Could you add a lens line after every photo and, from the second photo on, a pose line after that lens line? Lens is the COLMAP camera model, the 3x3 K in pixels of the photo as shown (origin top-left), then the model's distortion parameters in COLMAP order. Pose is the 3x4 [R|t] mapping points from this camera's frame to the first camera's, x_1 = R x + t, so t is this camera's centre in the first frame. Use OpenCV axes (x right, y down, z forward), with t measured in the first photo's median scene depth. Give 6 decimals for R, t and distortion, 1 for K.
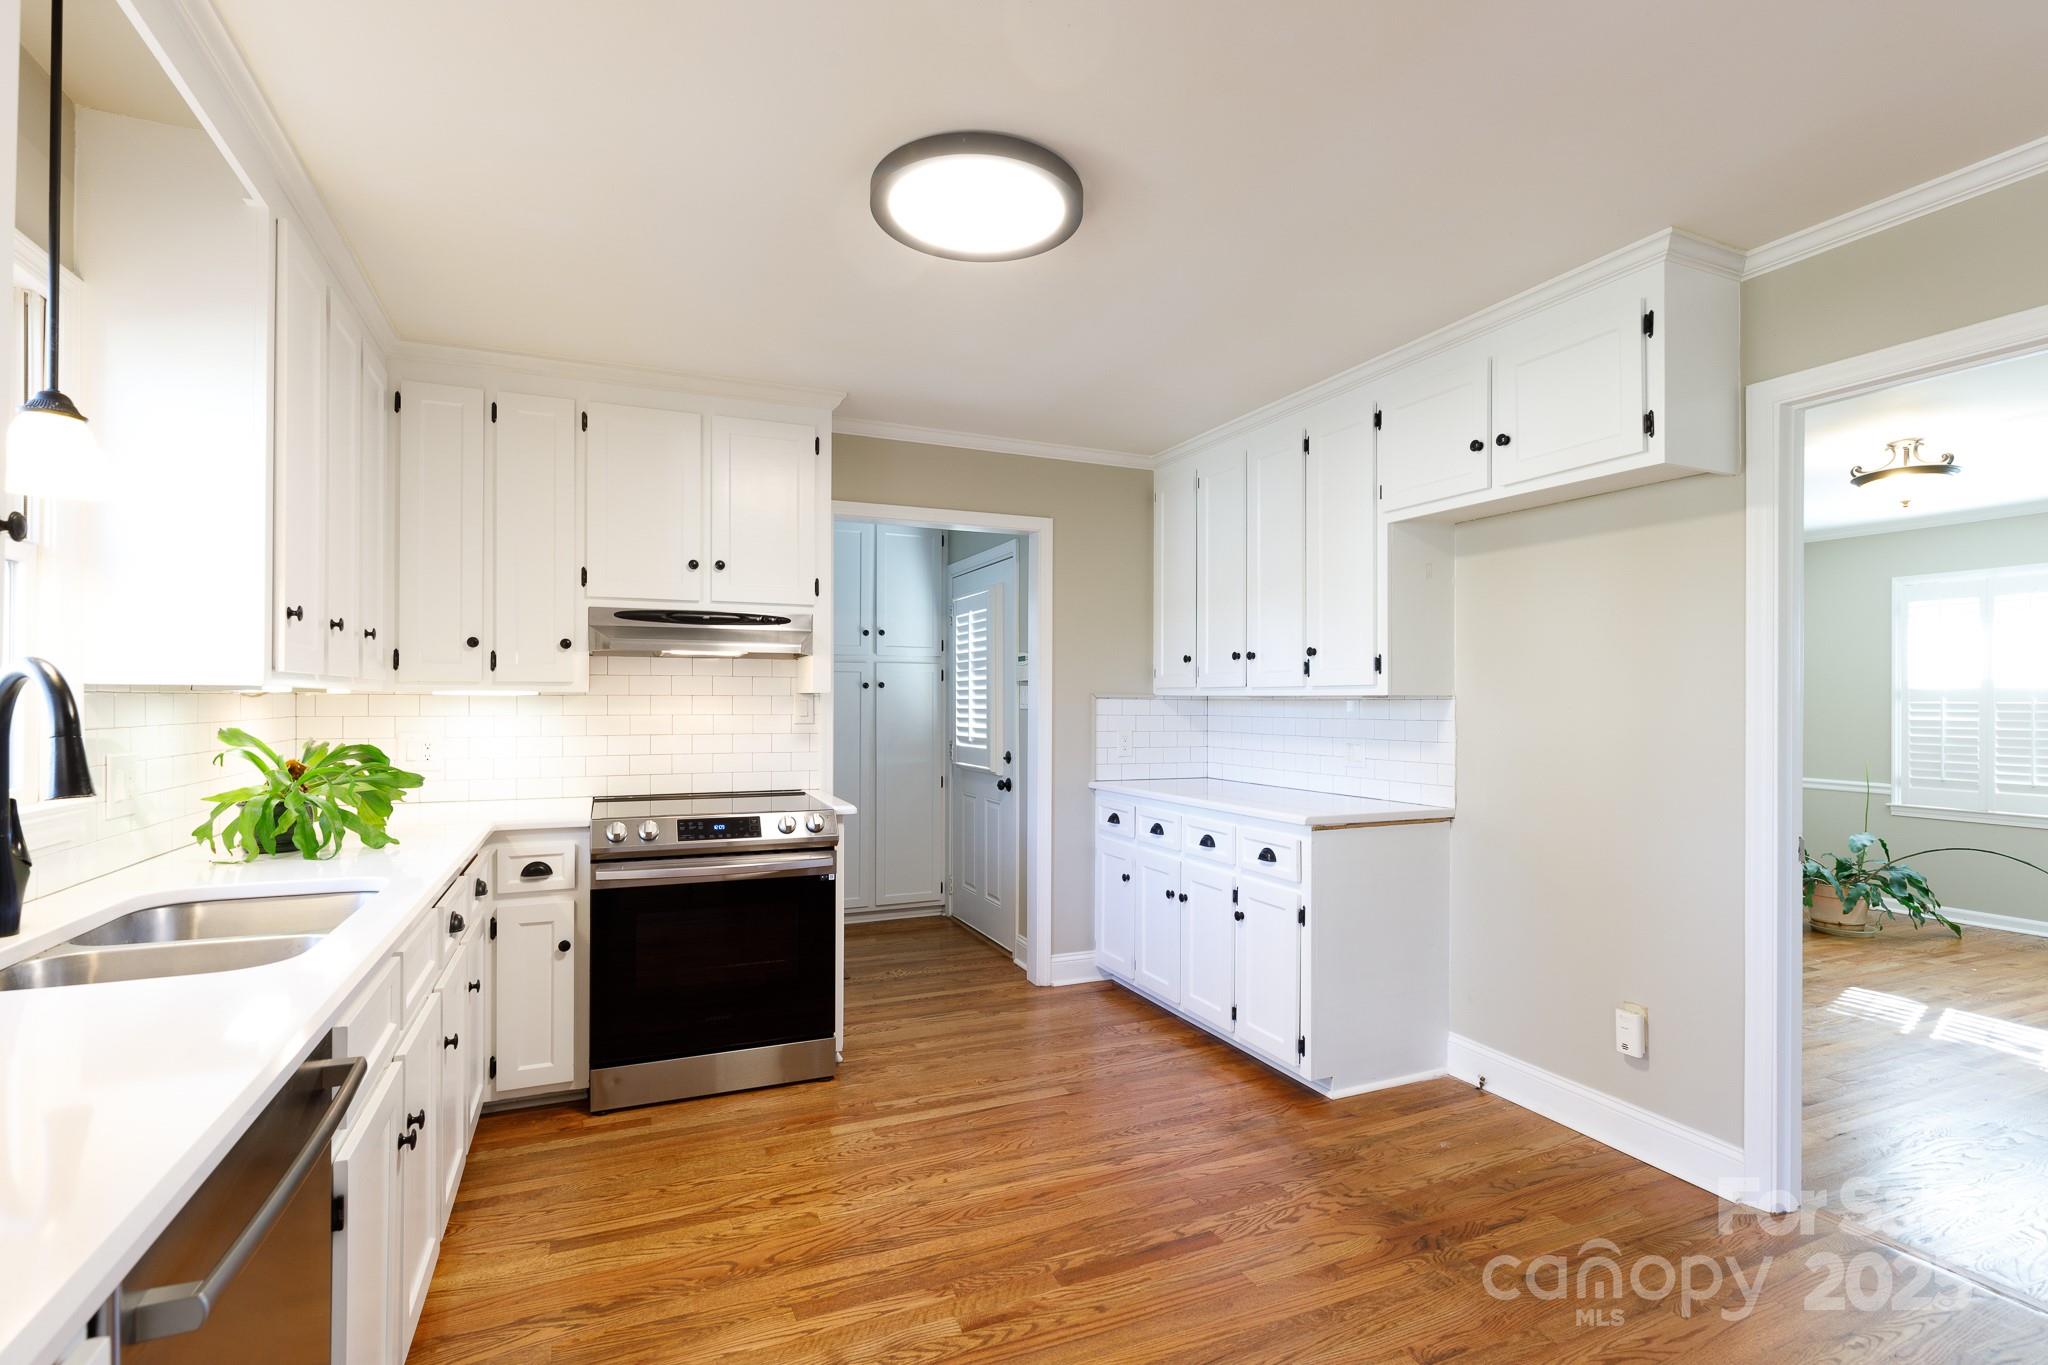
lens RADIAL K [[943.4, 0, 1028.2], [0, 943.4, 687.8], [0, 0, 1]] dist [-0.008715, 0.001149]
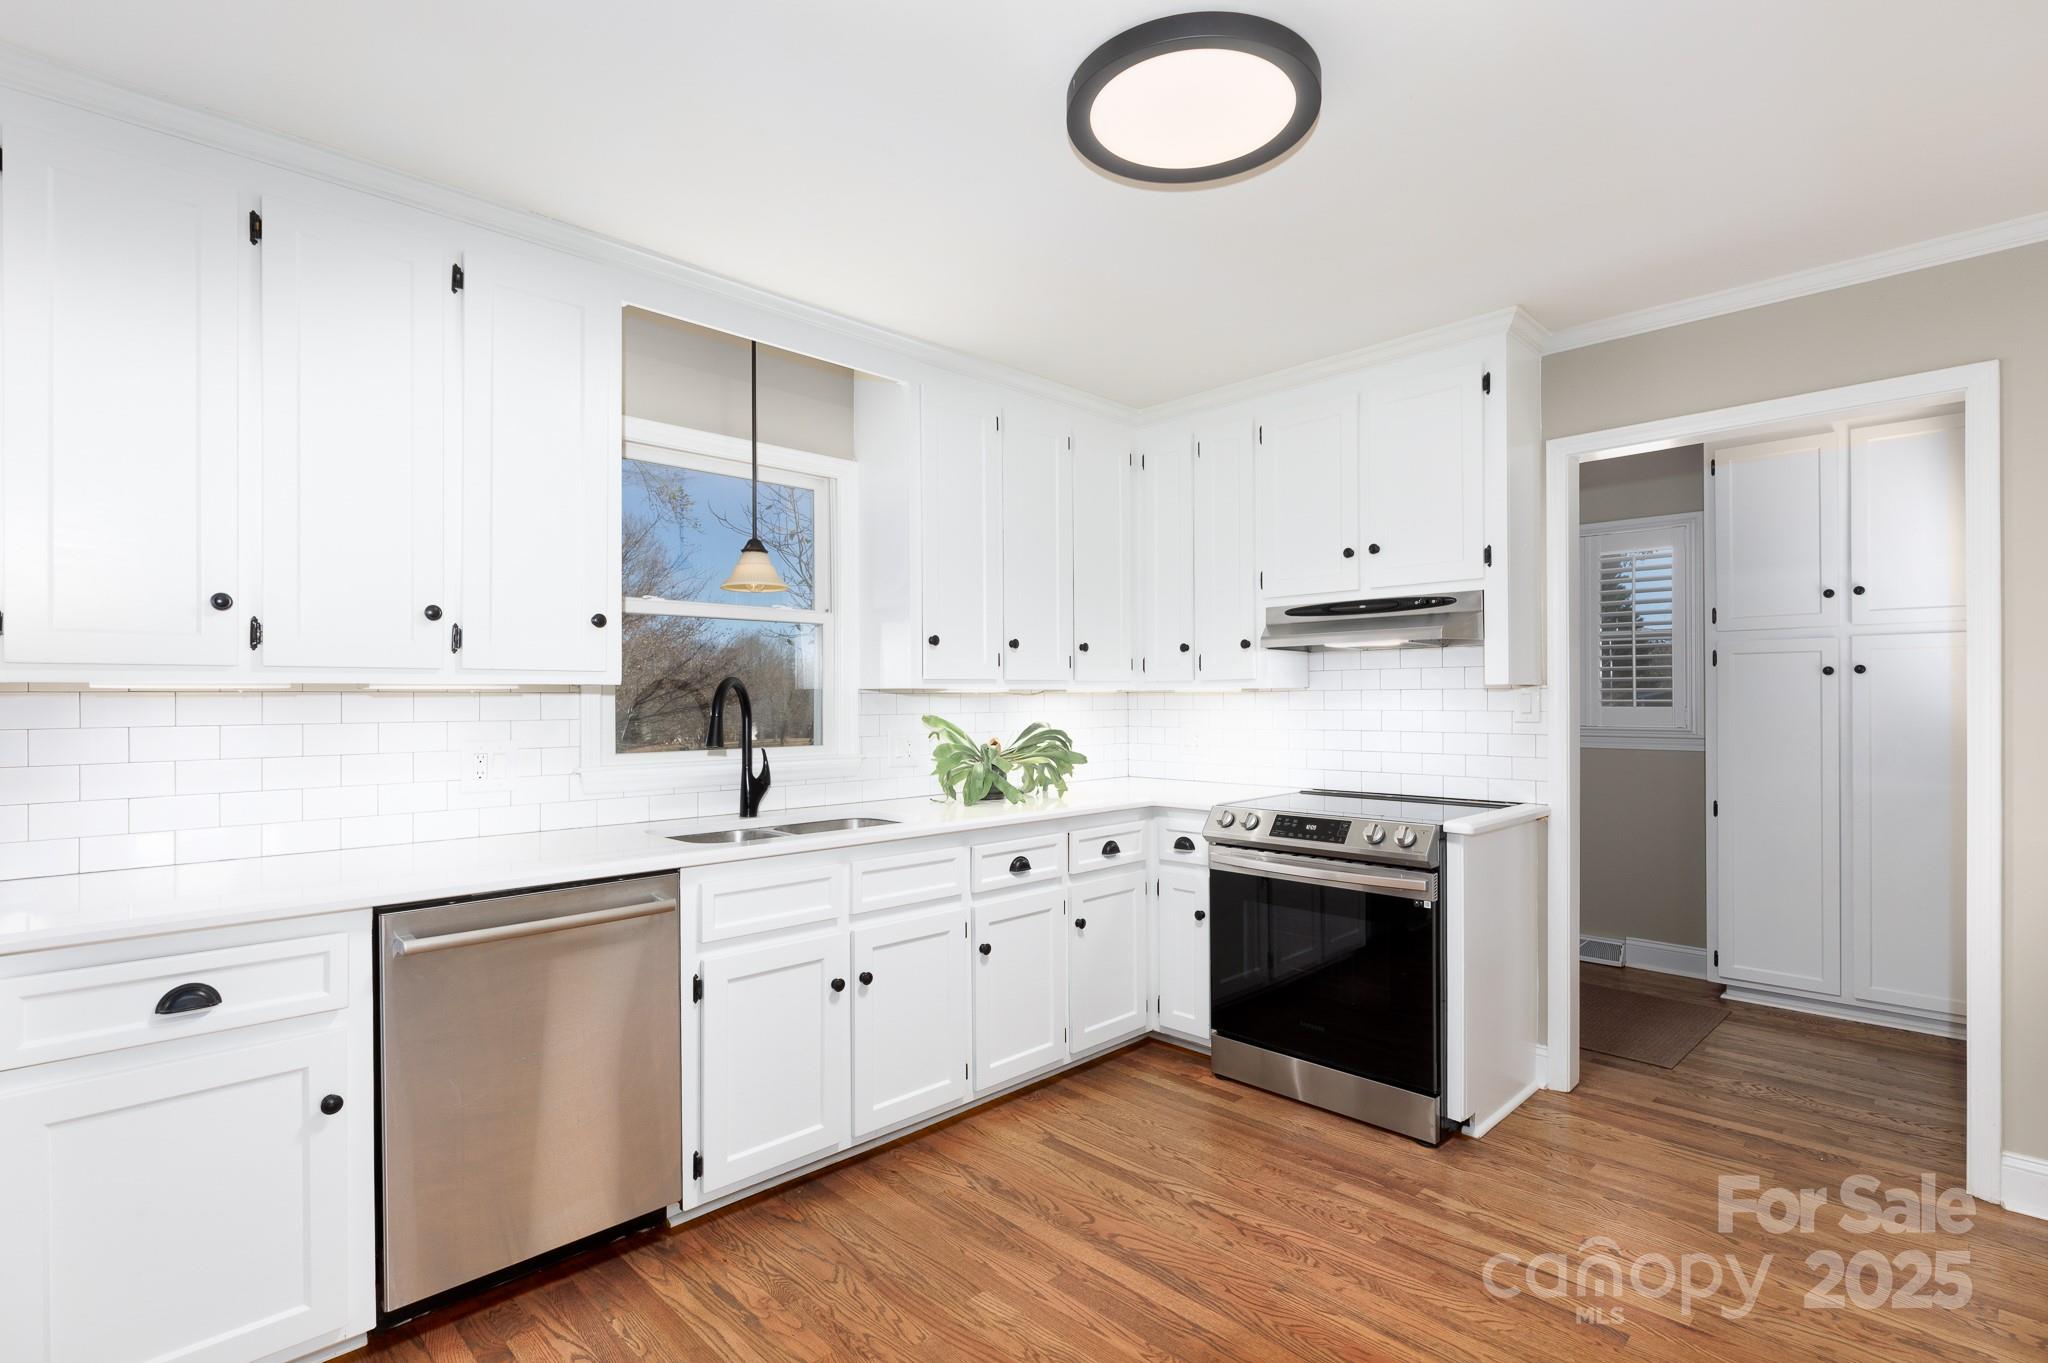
lens RADIAL K [[943.4, 0, 982.2], [0, 943.4, 690.2], [0, 0, 1]] dist [-0.008715, 0.001149]
pose [[0.362832, -0.011490, -0.931784, 0.456479], [0.019471, 0.999799, -0.004747, 0.006424], [0.931651, -0.016420, 0.362982, 0.352625]]
